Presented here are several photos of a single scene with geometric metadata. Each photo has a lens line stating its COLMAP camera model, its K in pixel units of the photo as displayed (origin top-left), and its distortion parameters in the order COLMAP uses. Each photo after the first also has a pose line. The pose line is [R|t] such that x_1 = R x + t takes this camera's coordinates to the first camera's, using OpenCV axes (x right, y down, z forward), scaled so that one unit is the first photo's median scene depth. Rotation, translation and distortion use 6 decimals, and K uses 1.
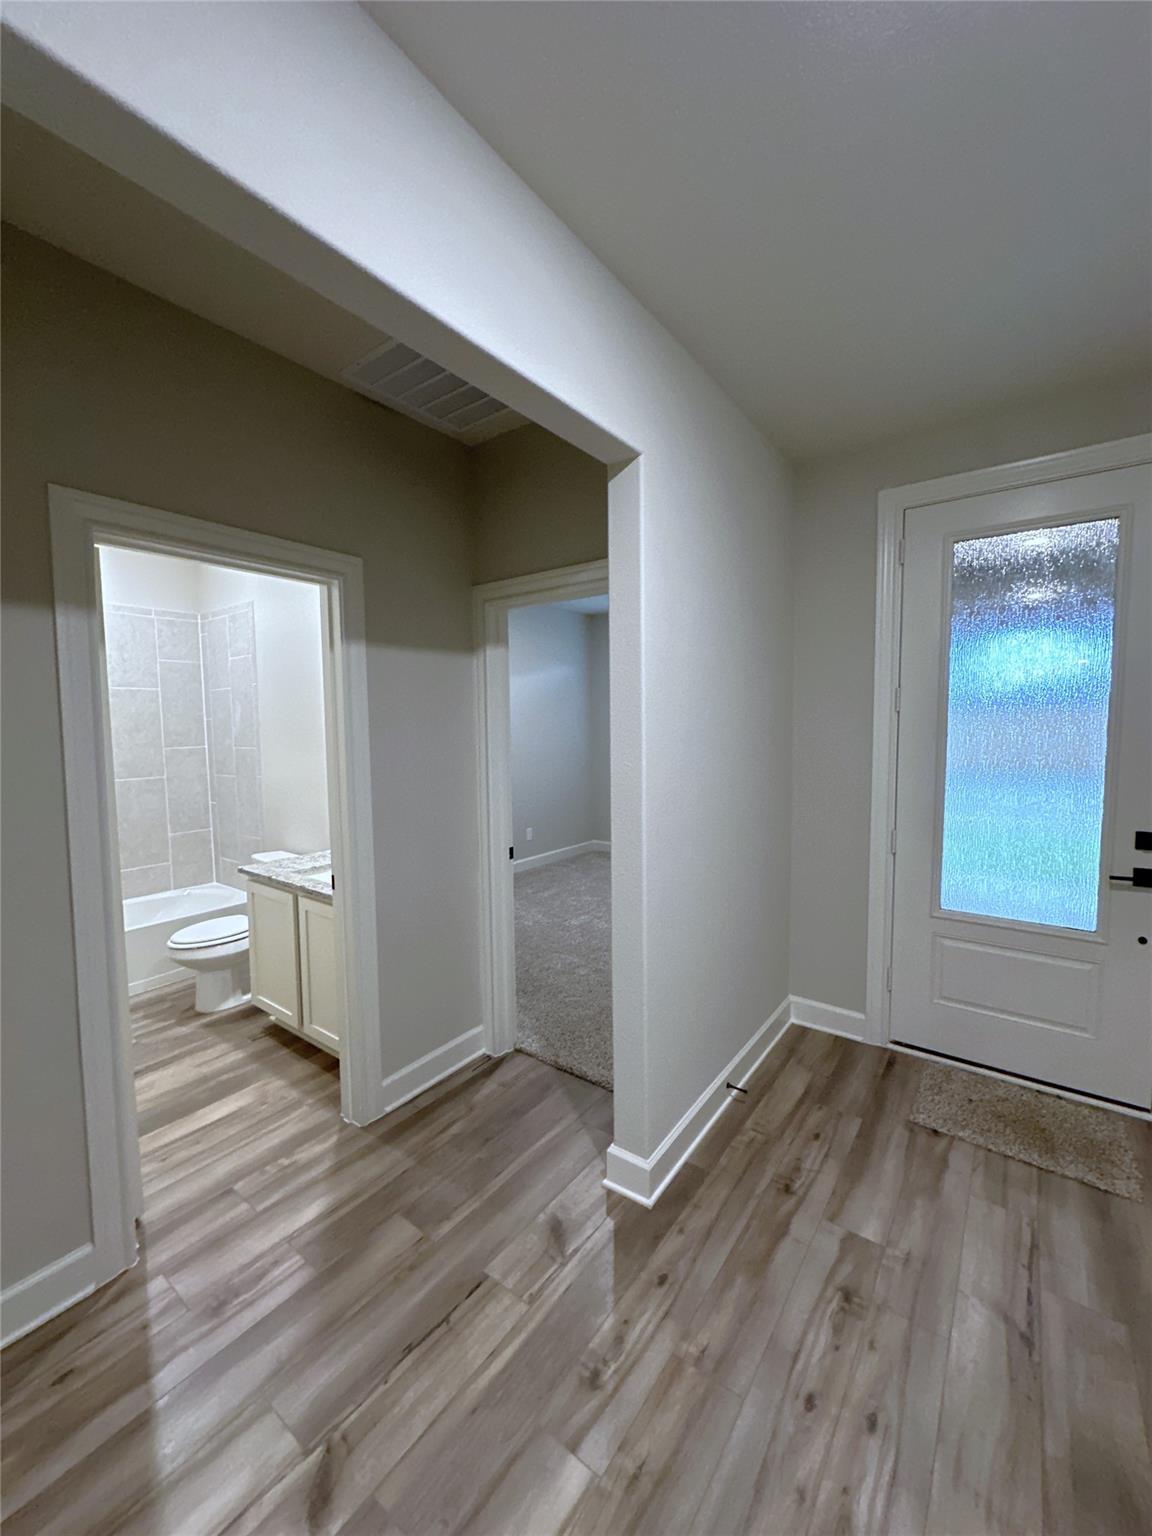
lens RADIAL K [[612.8, 0, 572.4], [0, 612.8, 767.2], [0, 0, 1]] dist [-0.004515, 0.000759]
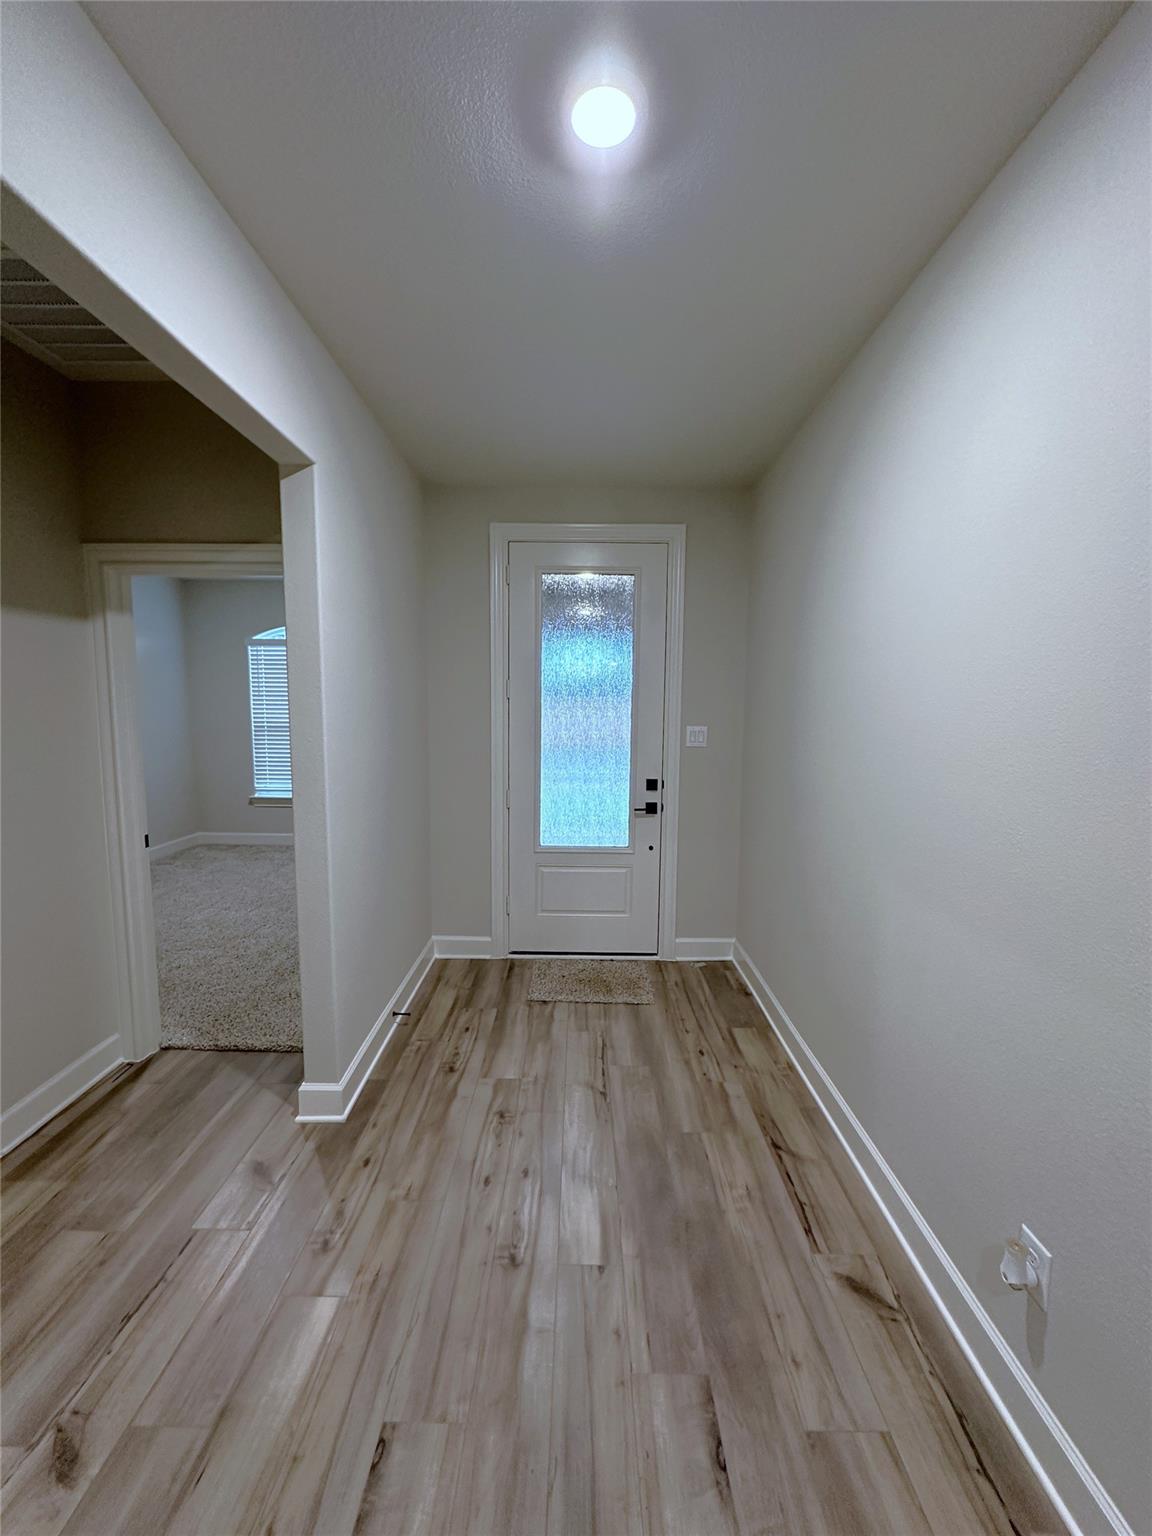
lens RADIAL K [[612.8, 0, 582.3], [0, 612.8, 762.9], [0, 0, 1]] dist [-0.004515, 0.000759]
pose [[0.800026, -0.036842, 0.598833, -0.166940], [0.024086, 0.999280, 0.029301, 0.016487], [-0.599482, -0.009018, 0.800338, -0.178591]]
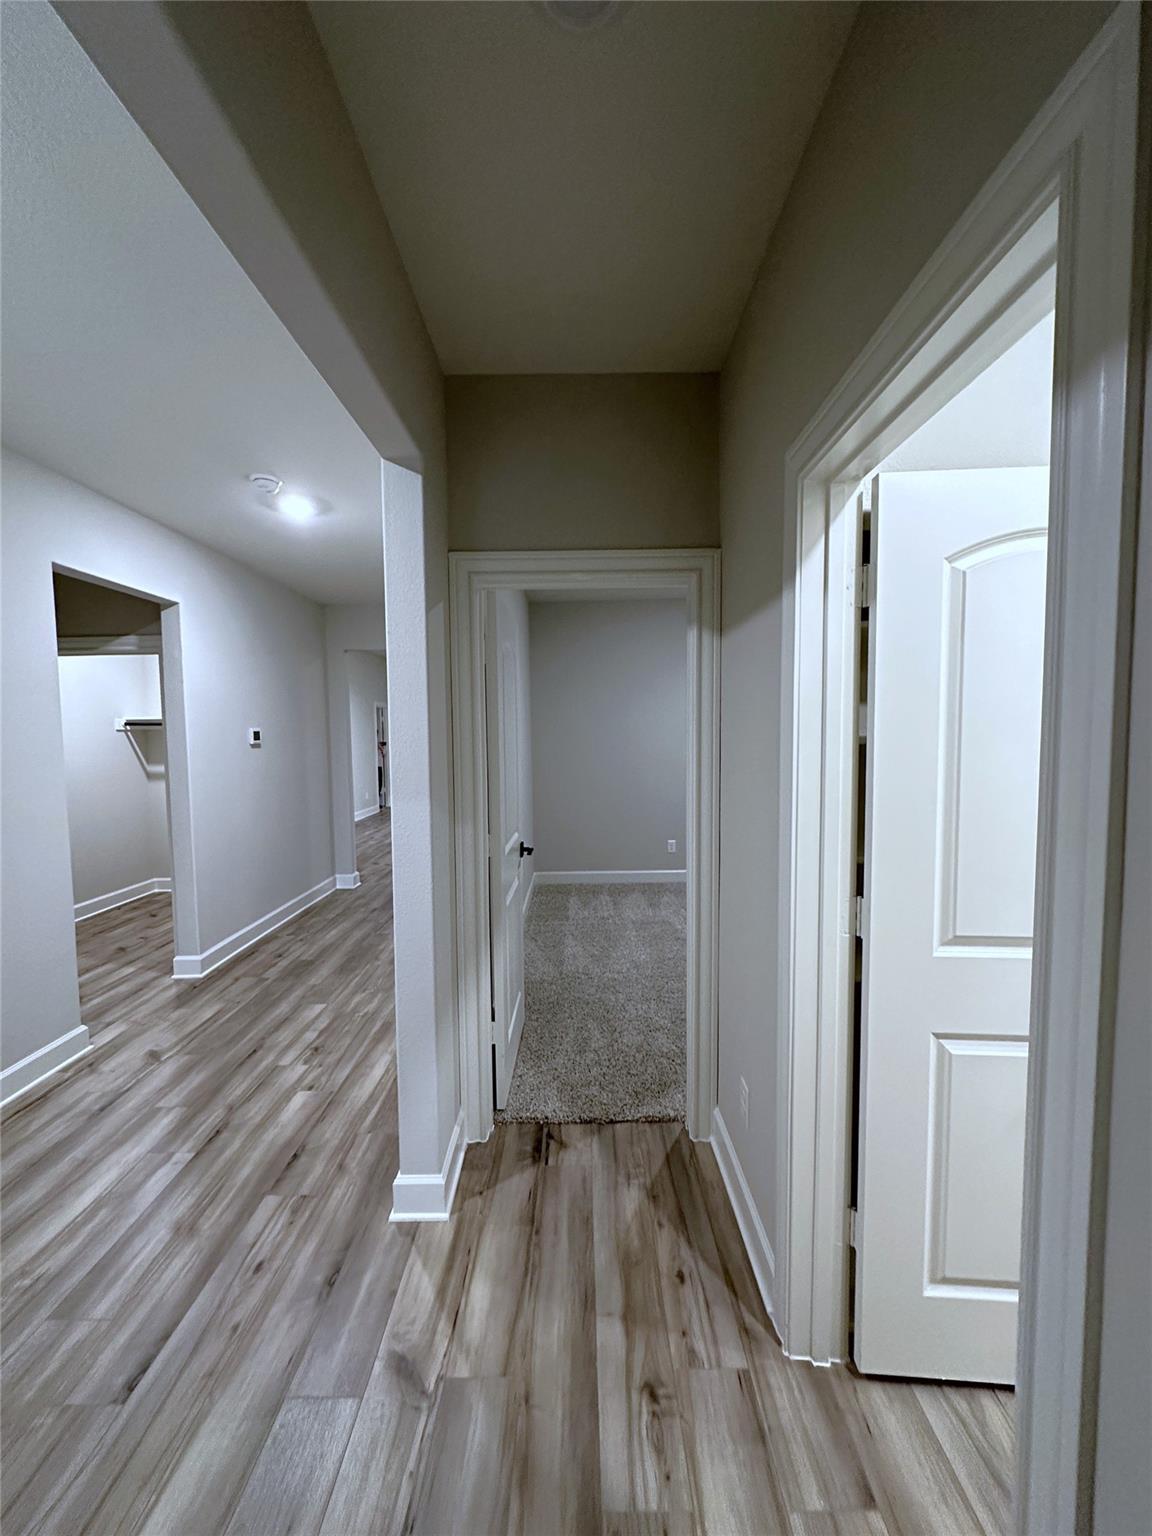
lens RADIAL K [[612.8, 0, 574.9], [0, 612.8, 769.0], [0, 0, 1]] dist [-0.004515, 0.000759]
pose [[-0.803075, 0.053242, -0.593494, -0.020479], [-0.023929, 0.992315, 0.121399, -0.069138], [0.595397, 0.111695, -0.795630, 1.158621]]
